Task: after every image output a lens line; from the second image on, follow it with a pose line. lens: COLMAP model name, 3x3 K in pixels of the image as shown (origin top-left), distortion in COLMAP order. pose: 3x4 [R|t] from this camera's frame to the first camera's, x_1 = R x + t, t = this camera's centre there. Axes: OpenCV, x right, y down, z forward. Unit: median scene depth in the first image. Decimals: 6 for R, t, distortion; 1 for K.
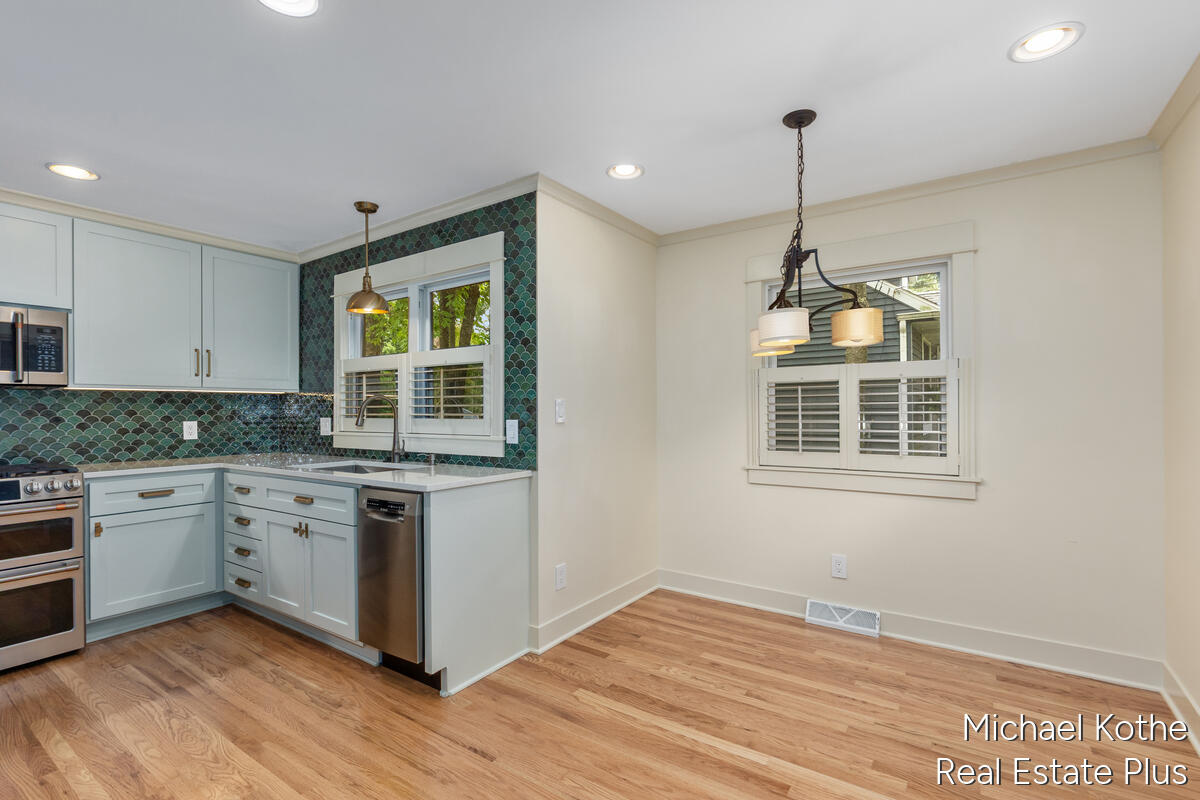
lens RADIAL K [[538.5, 0, 592.5], [0, 538.5, 407.2], [0, 0, 1]] dist [0.000386, 0.000202]
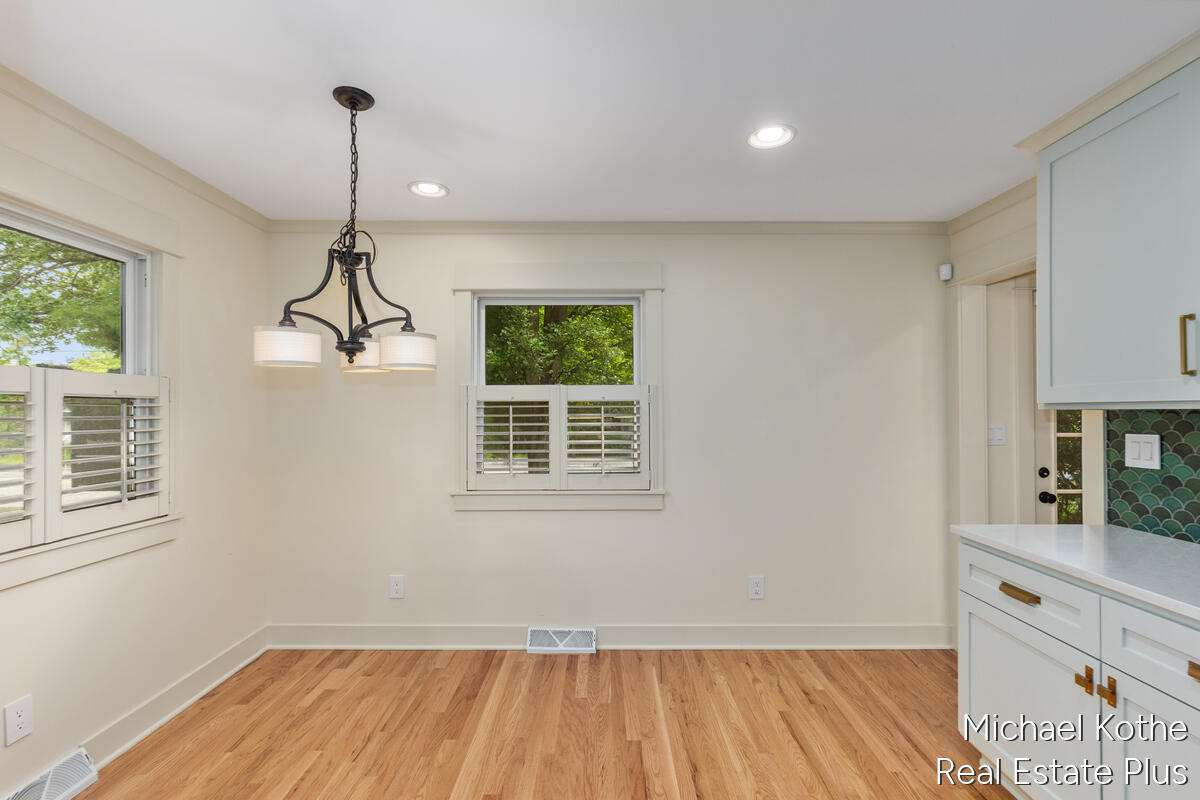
lens RADIAL K [[538.5, 0, 617.7], [0, 538.5, 408.2], [0, 0, 1]] dist [0.000386, 0.000202]
pose [[-0.585316, 0.011936, 0.810717, -0.385408], [-0.000200, 0.999889, -0.014865, -0.025855], [-0.810805, -0.008863, -0.585249, 0.832248]]
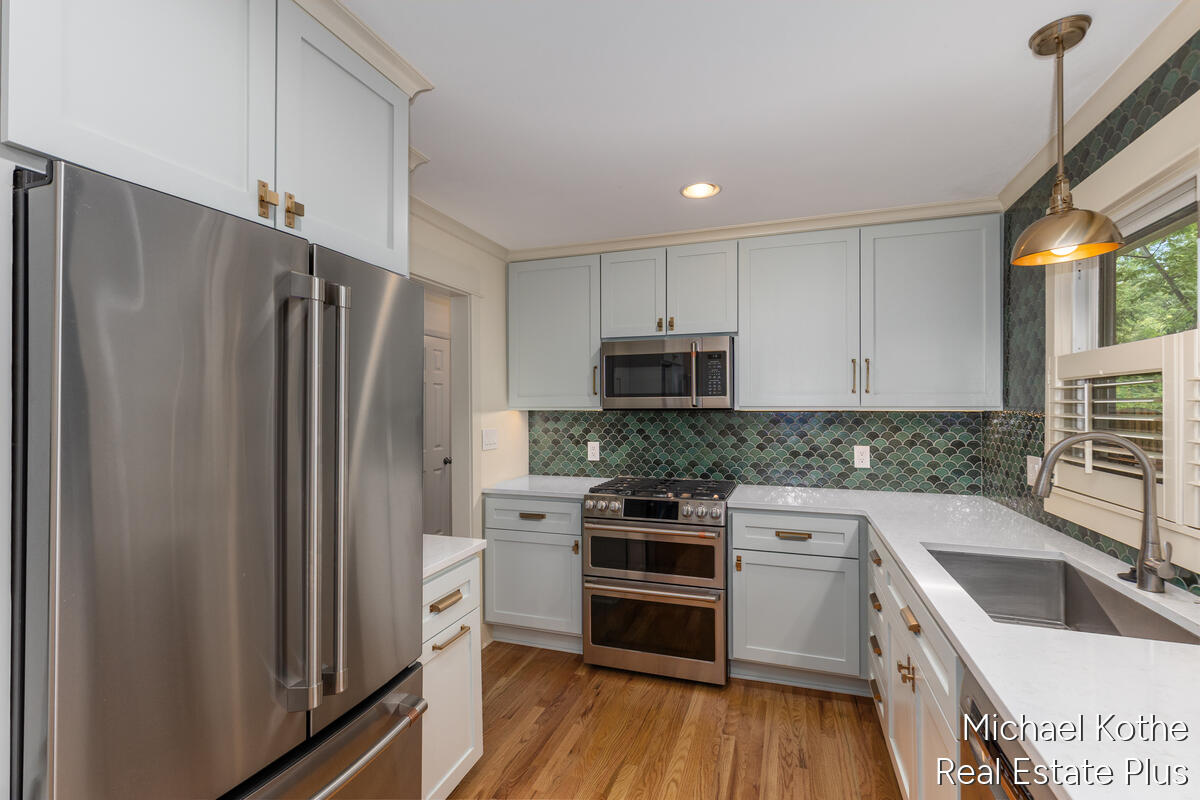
lens RADIAL K [[538.5, 0, 616.9], [0, 538.5, 403.5], [0, 0, 1]] dist [0.000386, 0.000202]
pose [[0.283801, 0.002960, -0.958879, -0.076695], [0.001227, 0.999993, 0.003450, -0.051861], [0.958883, -0.002156, 0.283795, 0.502209]]
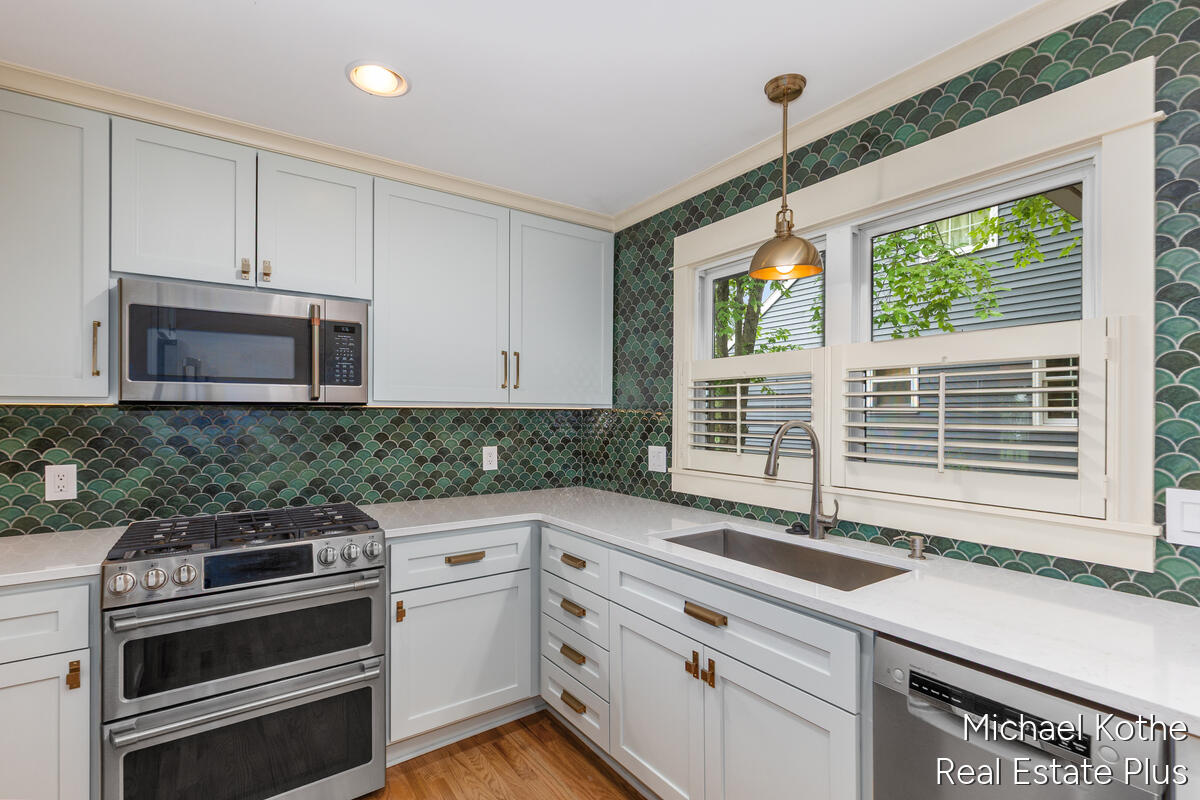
lens RADIAL K [[538.5, 0, 601.5], [0, 538.5, 411.1], [0, 0, 1]] dist [0.000386, 0.000202]
pose [[0.939244, 0.008484, -0.343146, -0.414189], [-0.008423, 0.999963, 0.001668, -0.032908], [0.343147, 0.001324, 0.939281, 0.412933]]
